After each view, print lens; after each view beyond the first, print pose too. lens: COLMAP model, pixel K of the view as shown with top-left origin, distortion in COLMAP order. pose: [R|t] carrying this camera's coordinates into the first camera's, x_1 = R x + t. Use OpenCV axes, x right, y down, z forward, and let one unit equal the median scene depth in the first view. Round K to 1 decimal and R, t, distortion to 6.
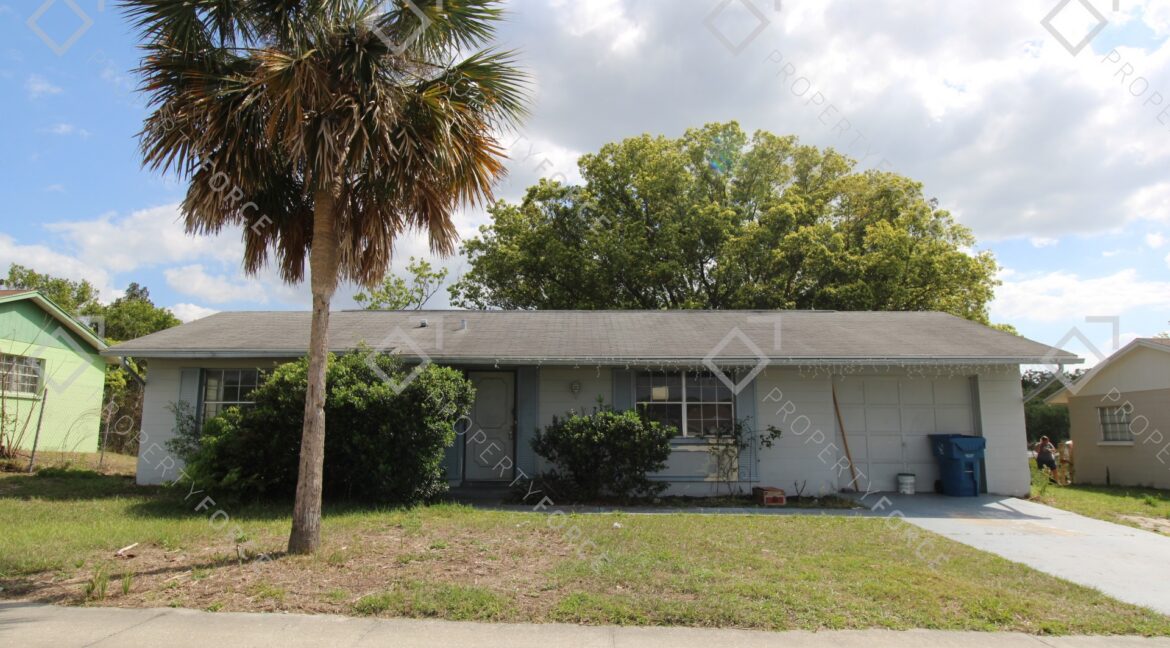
lens RADIAL K [[772.4, 0, 585.0], [0, 772.4, 324.0], [0, 0, 1]] dist [-0.000346, -0.000018]
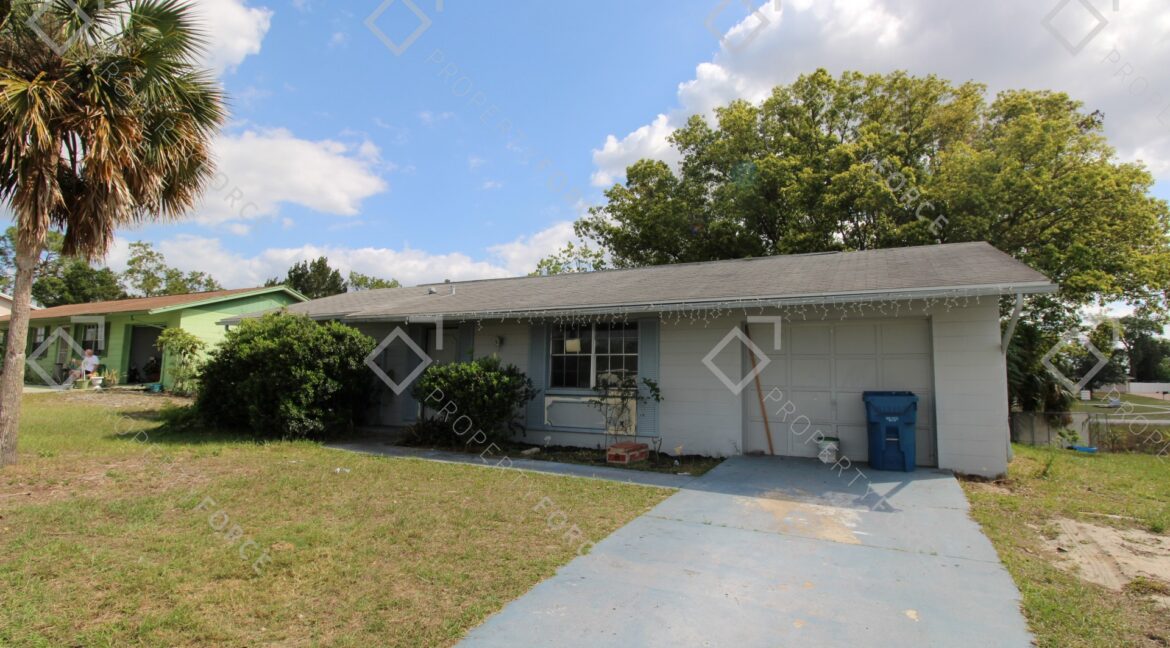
lens RADIAL K [[594.3, 0, 585.0], [0, 594.3, 324.0], [0, 0, 1]] dist [-0.001811, -0.000333]
pose [[0.889258, -0.030998, -0.456354, 0.478993], [0.048439, 0.998473, 0.026569, 0.042280], [0.454834, -0.045732, 0.889401, 0.318207]]
